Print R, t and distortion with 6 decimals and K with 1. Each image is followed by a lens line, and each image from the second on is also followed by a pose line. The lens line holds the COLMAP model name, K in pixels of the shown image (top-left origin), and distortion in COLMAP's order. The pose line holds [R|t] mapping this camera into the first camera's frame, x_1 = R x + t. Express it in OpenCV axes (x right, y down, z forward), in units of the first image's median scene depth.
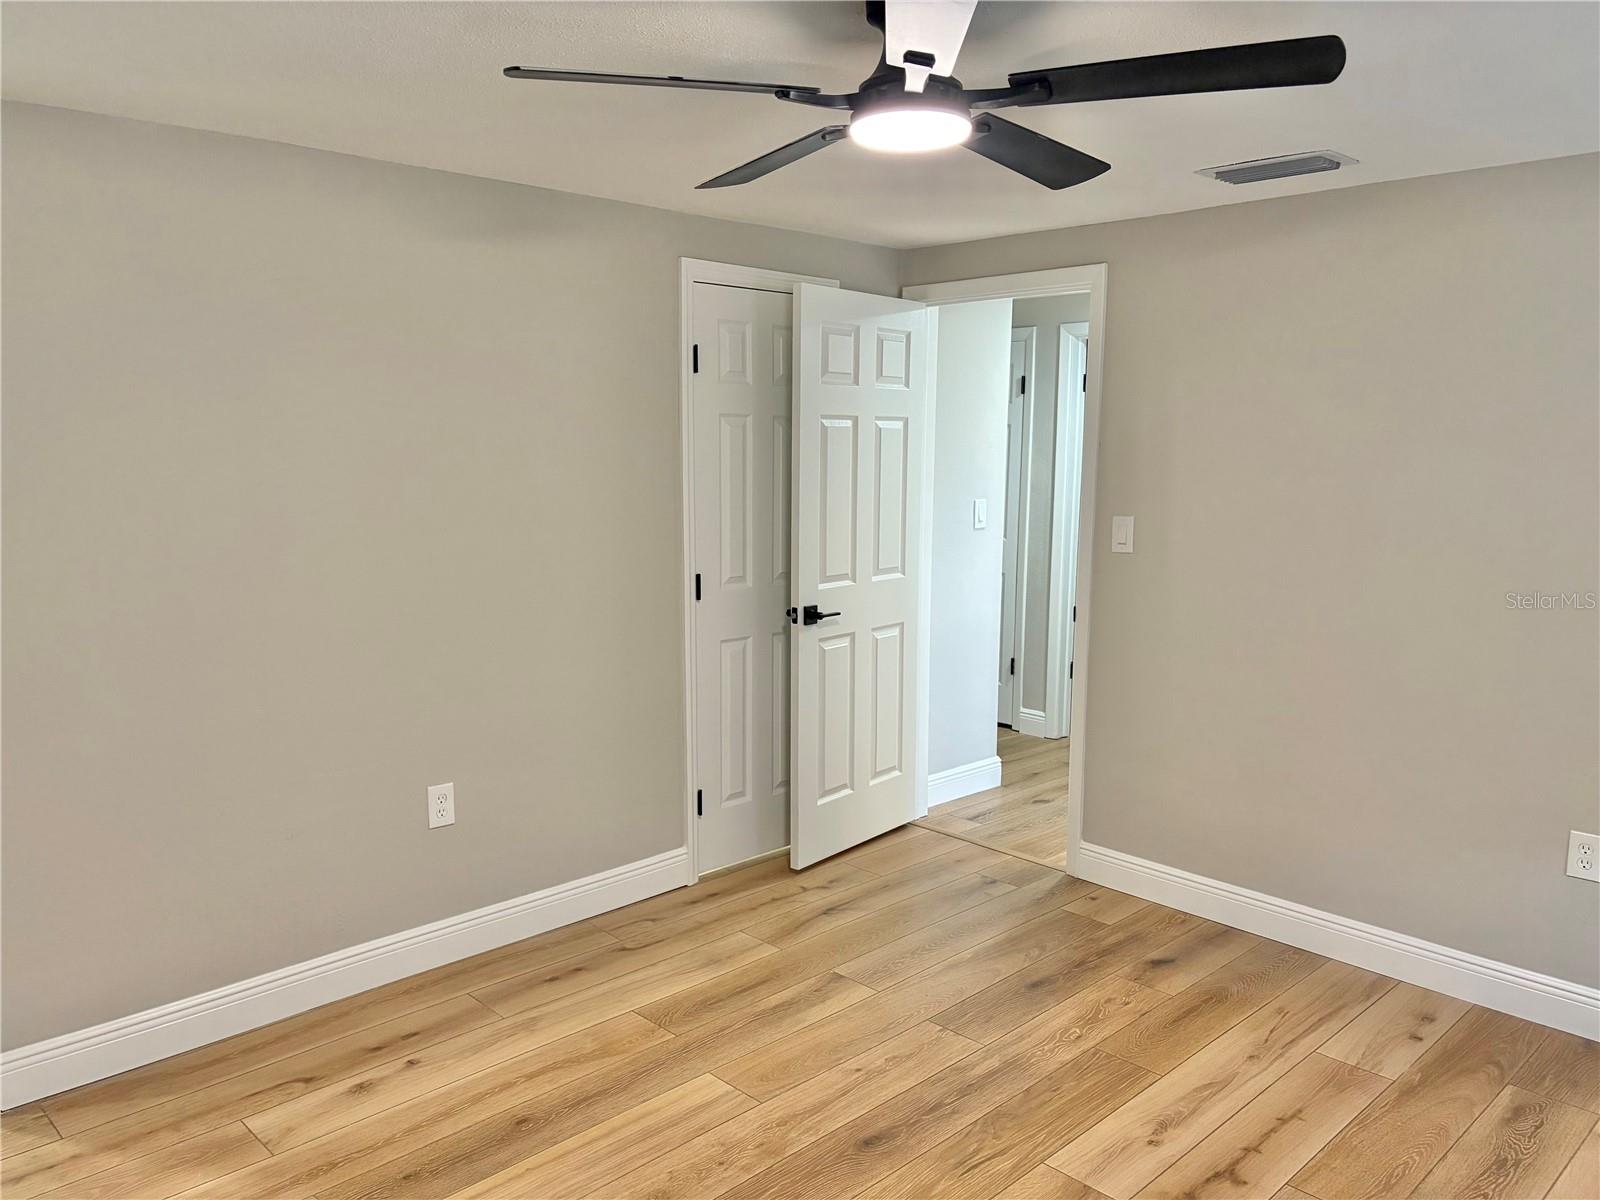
lens RADIAL K [[1198.7, 0, 791.8], [0, 1198.7, 602.0], [0, 0, 1]] dist [0.070685, -0.074841]
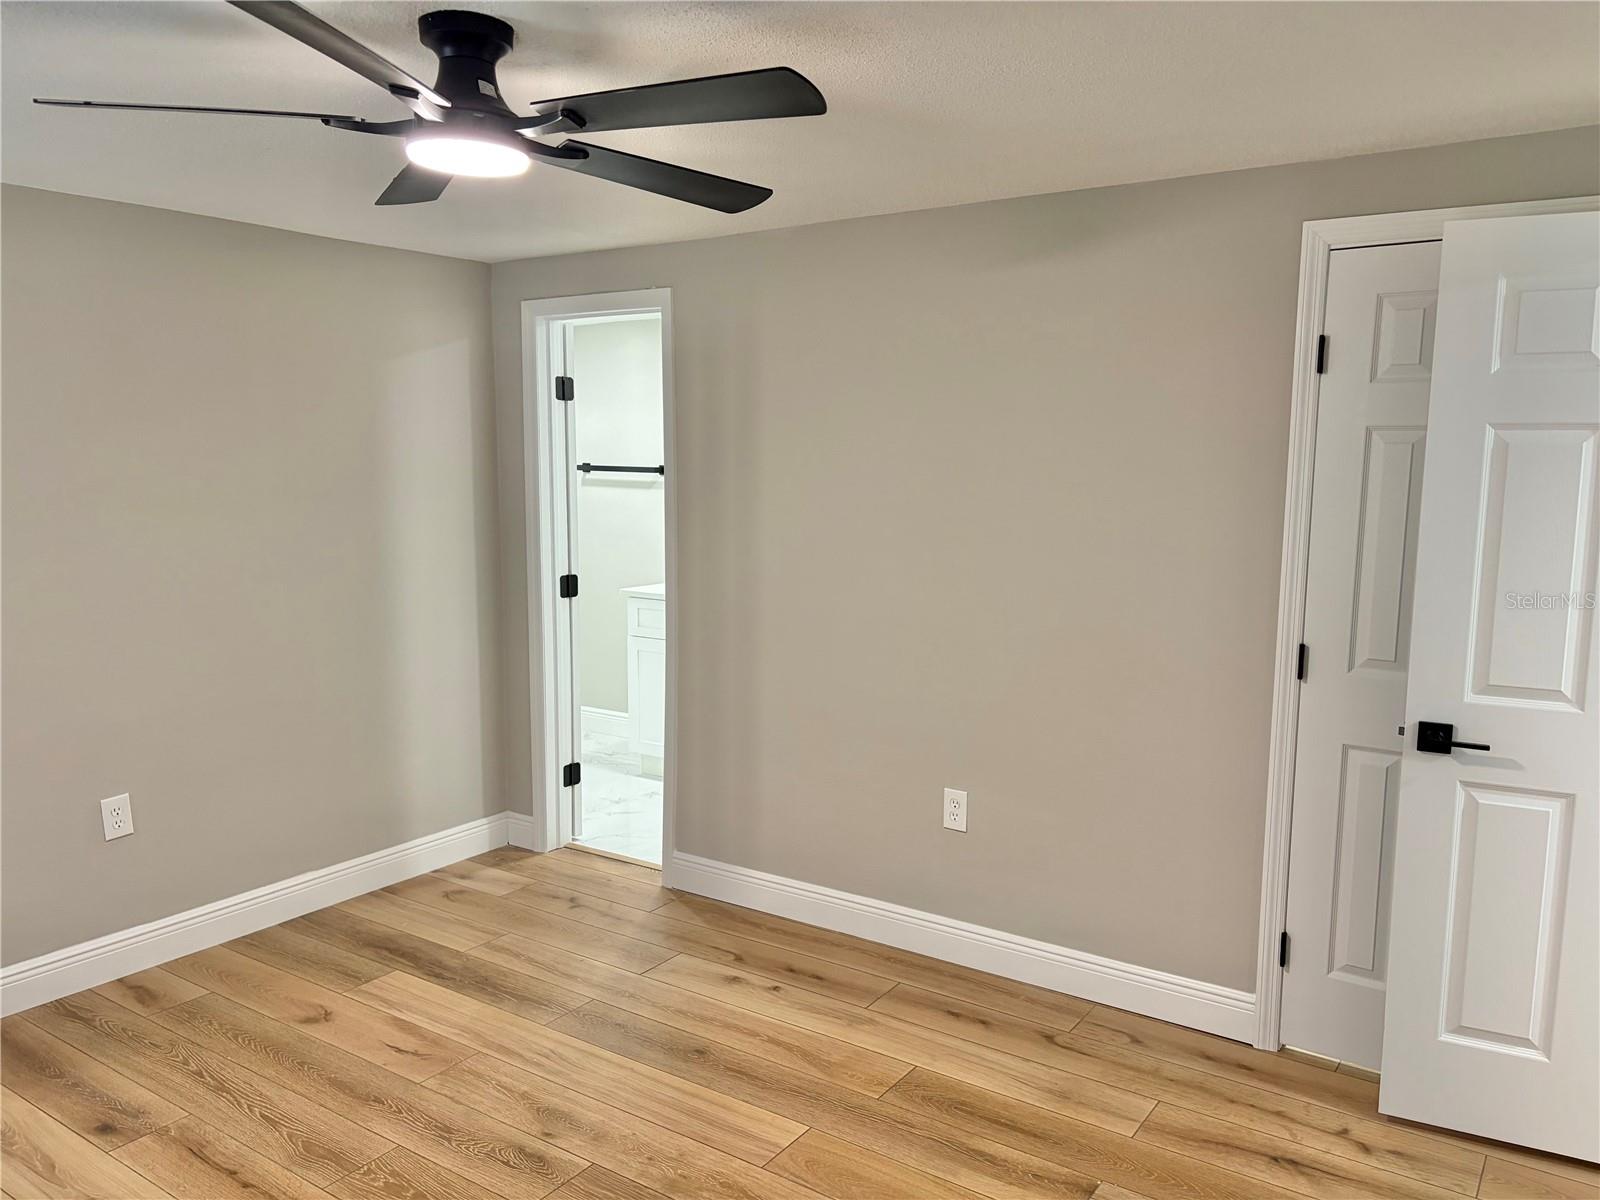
lens RADIAL K [[1198.7, 0, 791.8], [0, 1198.7, 602.0], [0, 0, 1]] dist [0.070685, -0.074841]
pose [[0.214998, 0.123927, -0.968720, 0.680815], [-0.138912, 0.985711, 0.095270, -0.090674], [0.966685, 0.114084, 0.229140, 0.615494]]
